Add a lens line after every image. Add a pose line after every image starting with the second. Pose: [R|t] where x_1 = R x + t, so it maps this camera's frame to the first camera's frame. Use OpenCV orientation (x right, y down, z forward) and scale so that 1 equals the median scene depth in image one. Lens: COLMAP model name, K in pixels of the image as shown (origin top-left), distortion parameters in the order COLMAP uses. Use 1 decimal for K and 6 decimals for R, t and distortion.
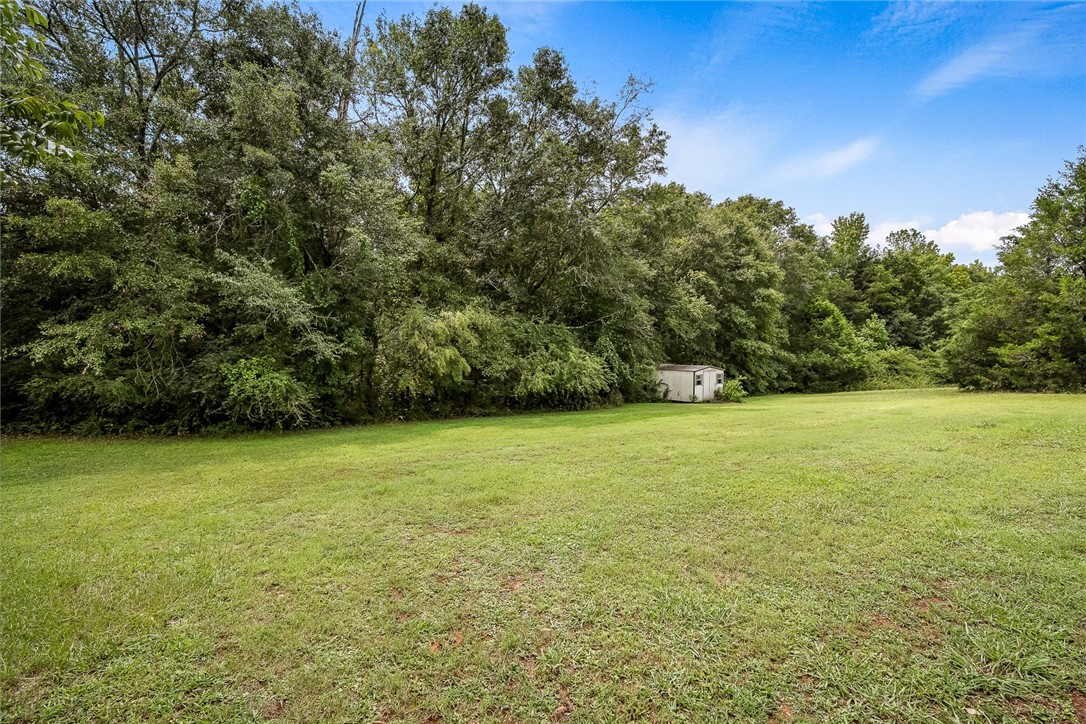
lens RADIAL K [[492.5, 0, 525.7], [0, 492.5, 353.8], [0, 0, 1]] dist [-0.011674, 0.004354]
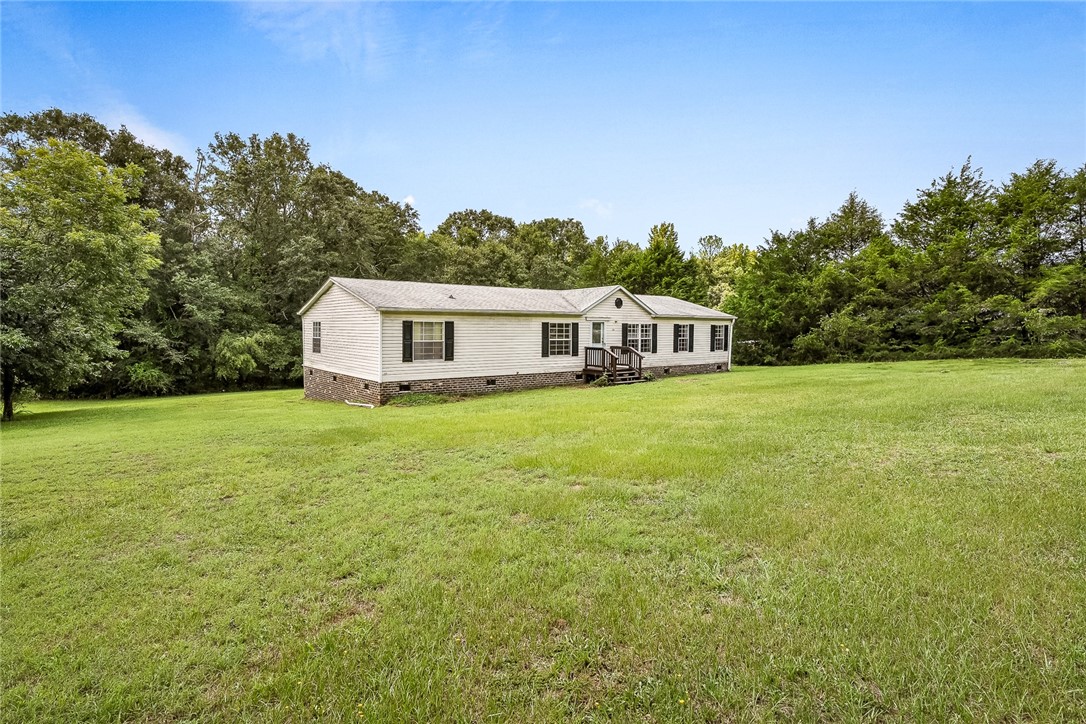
lens RADIAL K [[568.3, 0, 518.0], [0, 568.3, 344.1], [0, 0, 1]] dist [-0.006036, 0.002567]
pose [[0.996028, -0.015429, 0.087688, 0.873487], [0.013907, 0.999742, 0.017937, -0.094192], [-0.087942, -0.016647, 0.995986, -1.623205]]
